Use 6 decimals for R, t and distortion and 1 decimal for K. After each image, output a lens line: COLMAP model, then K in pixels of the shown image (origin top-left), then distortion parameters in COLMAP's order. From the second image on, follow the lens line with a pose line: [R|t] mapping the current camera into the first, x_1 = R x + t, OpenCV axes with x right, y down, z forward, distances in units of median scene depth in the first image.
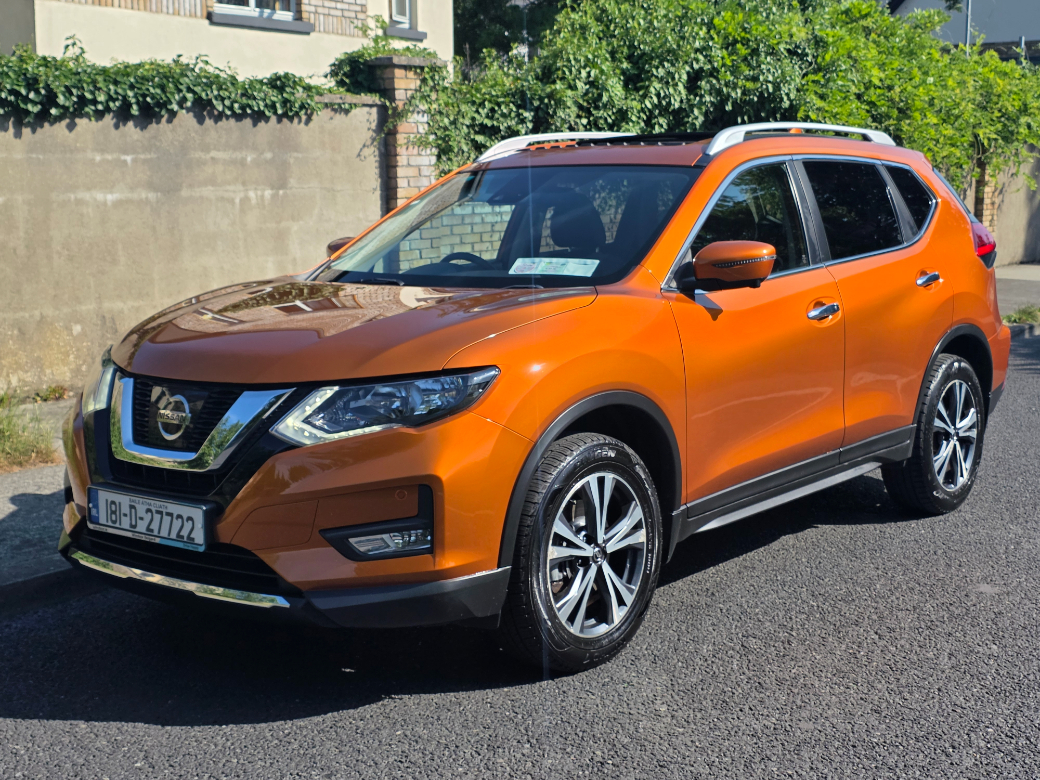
lens RADIAL K [[1460.3, 0, 570.8], [0, 1460.3, 401.1], [0, 0, 1]] dist [0.068852, 0.000000]
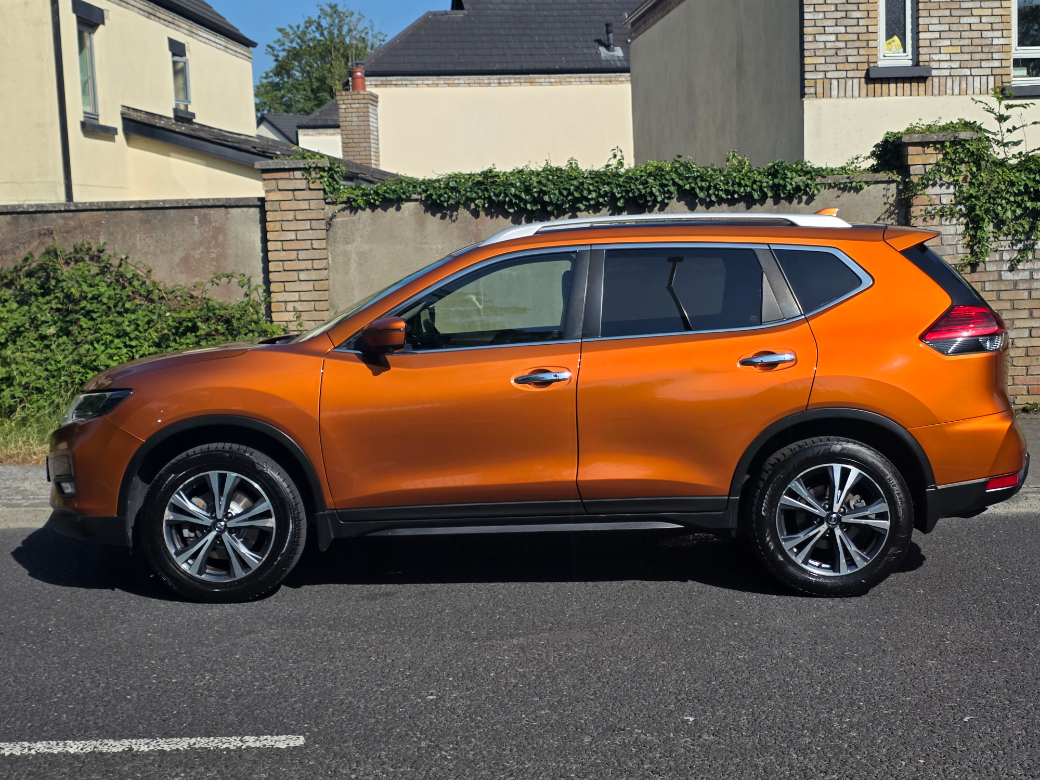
lens RADIAL K [[1460.3, 0, 526.8], [0, 1460.3, 394.7], [0, 0, 1]] dist [0.068852, 0.000000]
pose [[0.602718, 0.071145, -0.794776, 0.609166], [-0.100957, 0.994812, 0.012490, -0.033957], [0.791542, 0.072710, 0.606774, 0.151329]]
